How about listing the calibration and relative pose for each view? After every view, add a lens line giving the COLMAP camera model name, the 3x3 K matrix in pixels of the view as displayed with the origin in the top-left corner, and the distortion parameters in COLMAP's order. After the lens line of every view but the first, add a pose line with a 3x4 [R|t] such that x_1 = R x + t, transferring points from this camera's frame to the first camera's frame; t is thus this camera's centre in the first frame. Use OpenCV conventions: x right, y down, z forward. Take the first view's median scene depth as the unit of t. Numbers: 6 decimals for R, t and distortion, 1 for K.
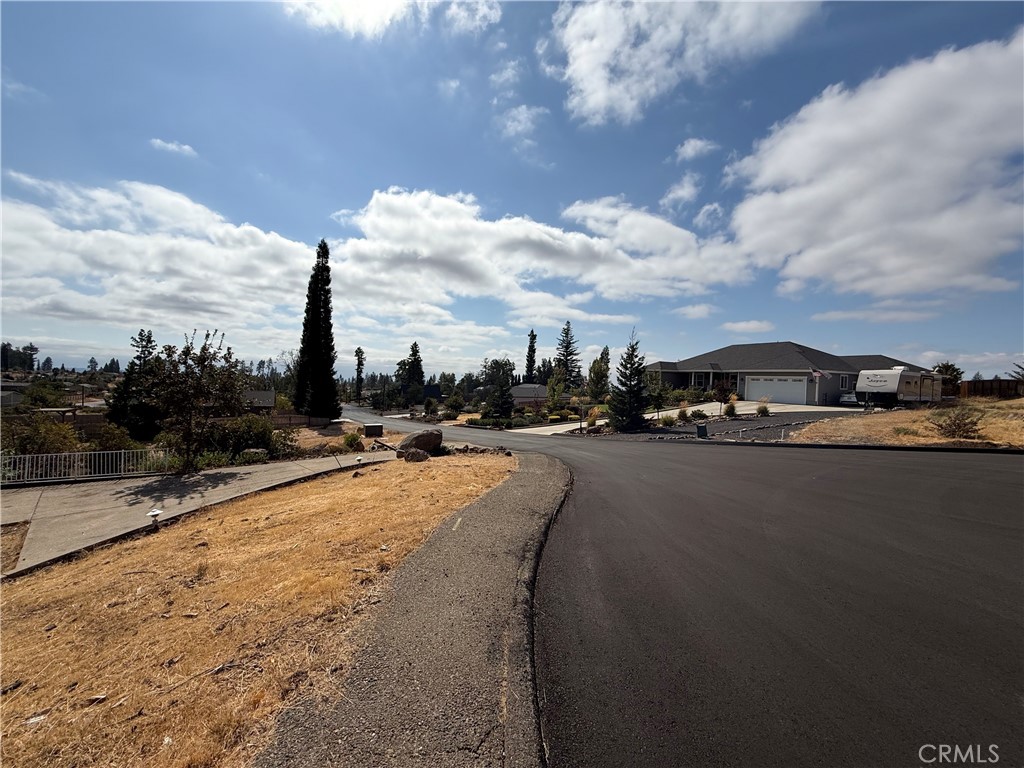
lens RADIAL K [[408.9, 0, 509.5], [0, 408.9, 377.4], [0, 0, 1]] dist [-0.000351, 0.000443]
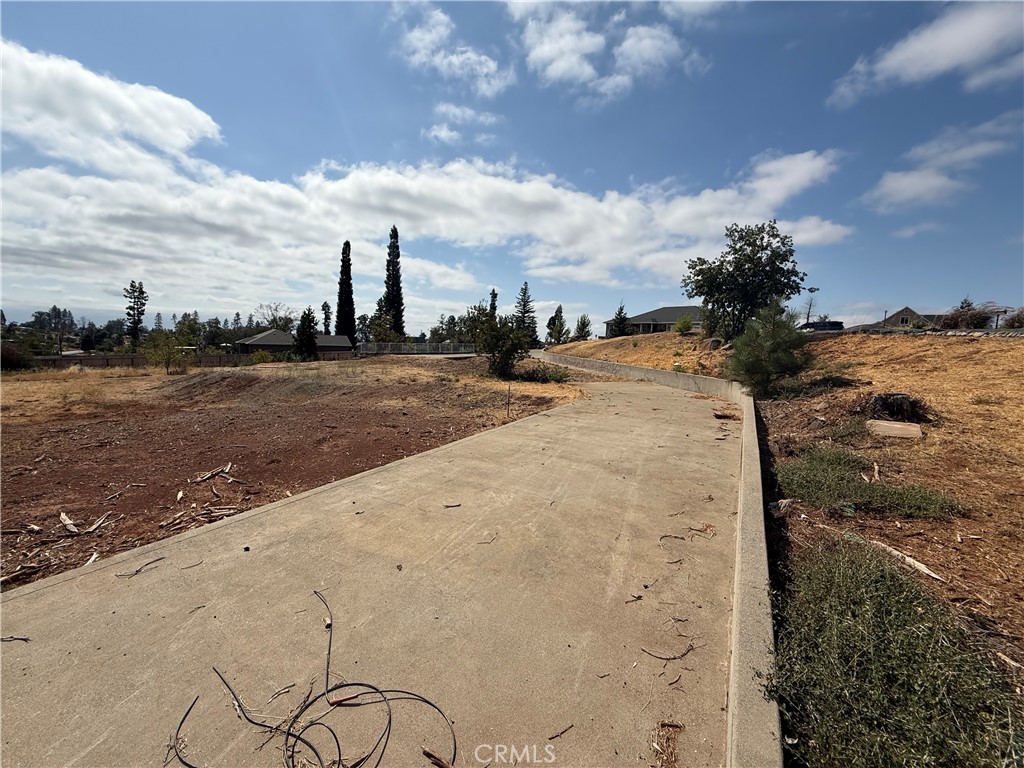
lens RADIAL K [[408.9, 0, 510.9], [0, 408.9, 383.5], [0, 0, 1]] dist [-0.000351, 0.000443]
pose [[0.987767, -0.011096, 0.155544, -0.075646], [-0.007289, 0.993089, 0.117136, 0.008686], [-0.155769, -0.116837, 0.980859, -0.130774]]
